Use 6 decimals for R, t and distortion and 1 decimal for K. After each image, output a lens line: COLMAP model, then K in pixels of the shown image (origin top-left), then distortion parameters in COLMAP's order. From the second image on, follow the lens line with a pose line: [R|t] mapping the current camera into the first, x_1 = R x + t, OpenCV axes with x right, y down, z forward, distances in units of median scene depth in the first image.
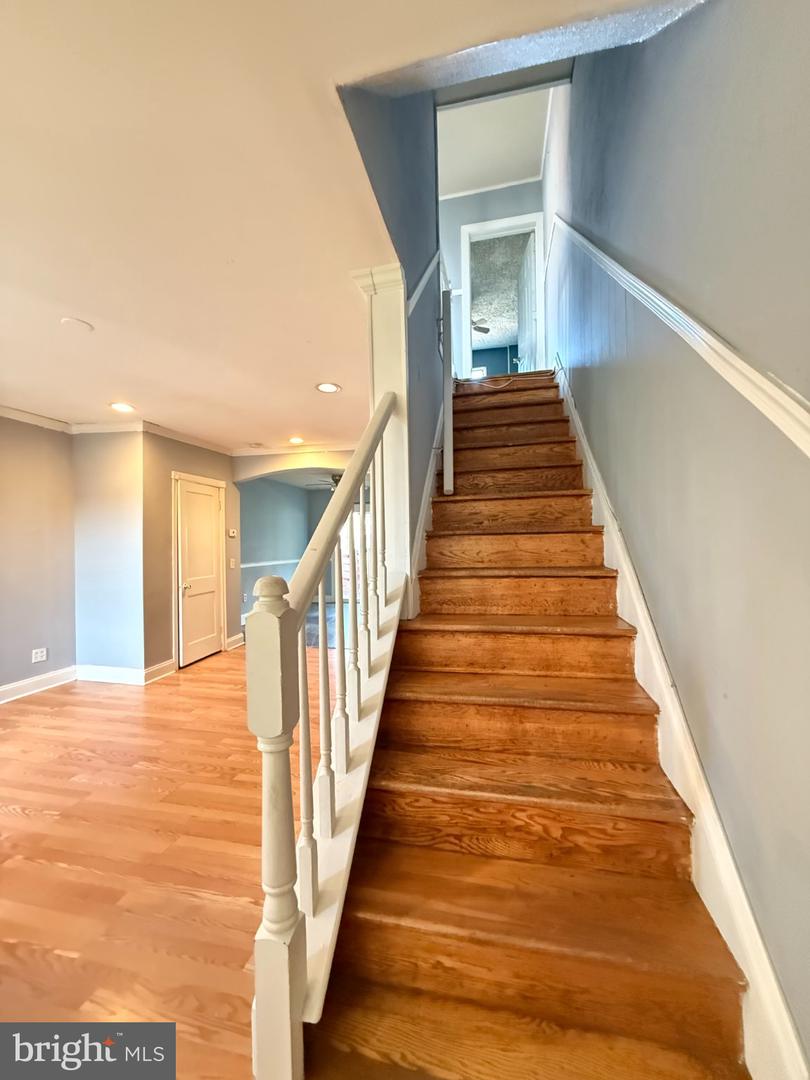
lens RADIAL K [[430.5, 0, 403.4], [0, 430.5, 540.7], [0, 0, 1]] dist [0.002664, -0.000857]
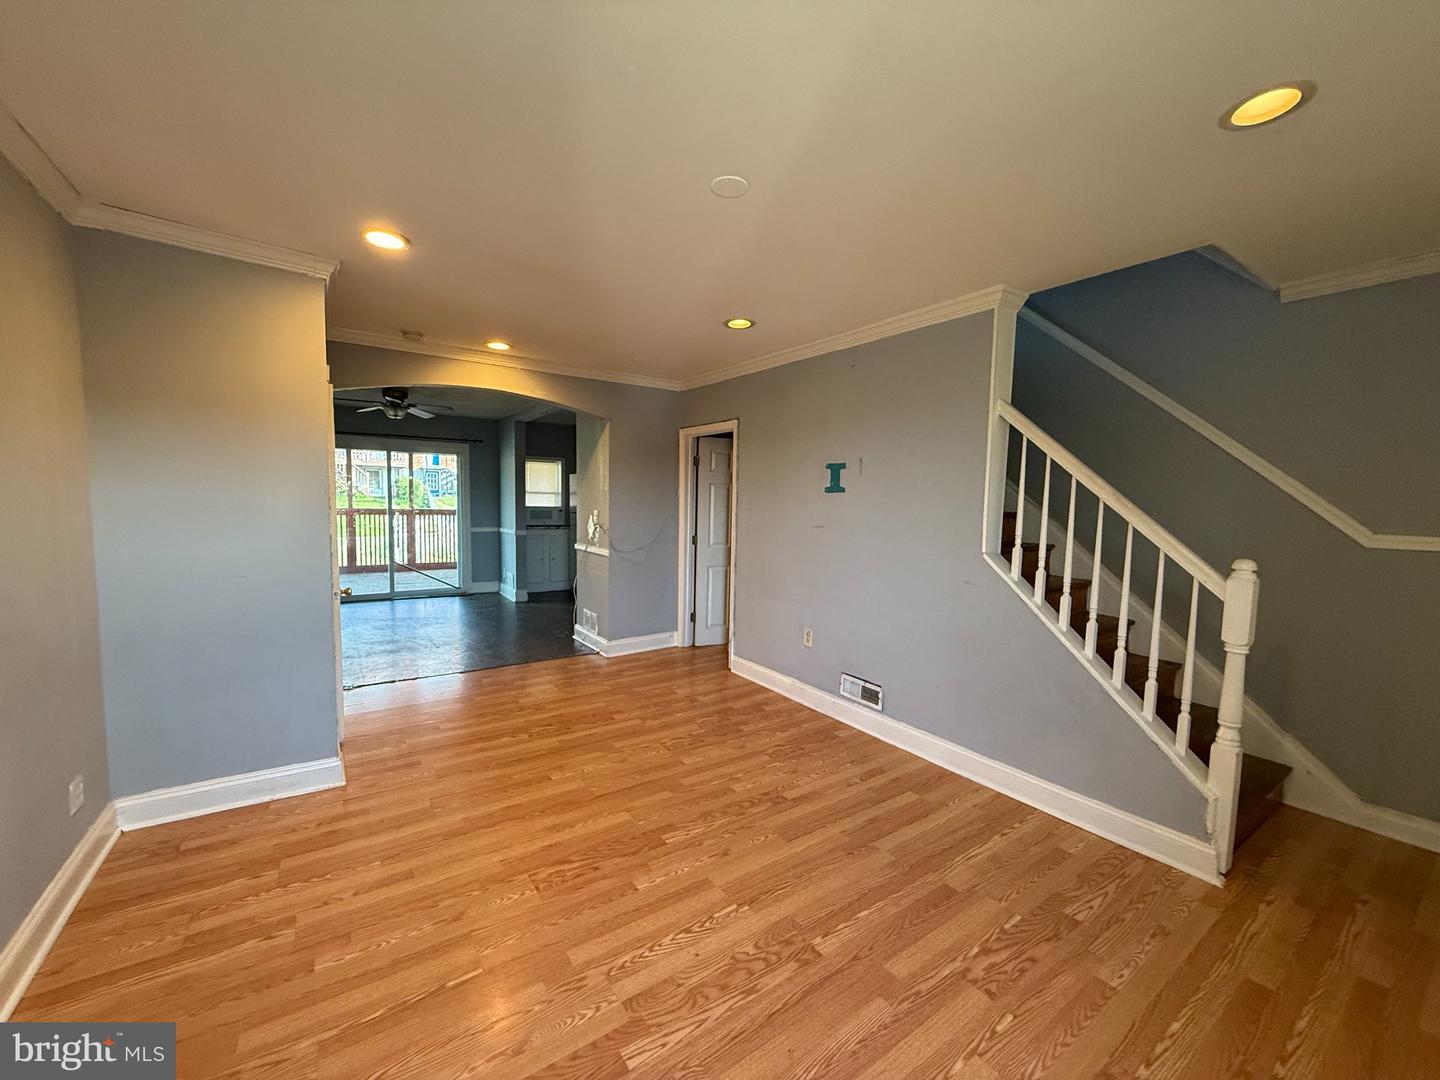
lens RADIAL K [[574.0, 0, 716.0], [0, 574.0, 543.4], [0, 0, 1]] dist [0.002664, -0.000857]
pose [[0.682336, -0.028090, 0.730498, -1.195068], [-0.027217, 0.997593, 0.063784, -0.015533], [-0.730531, -0.063404, 0.679929, 0.337556]]
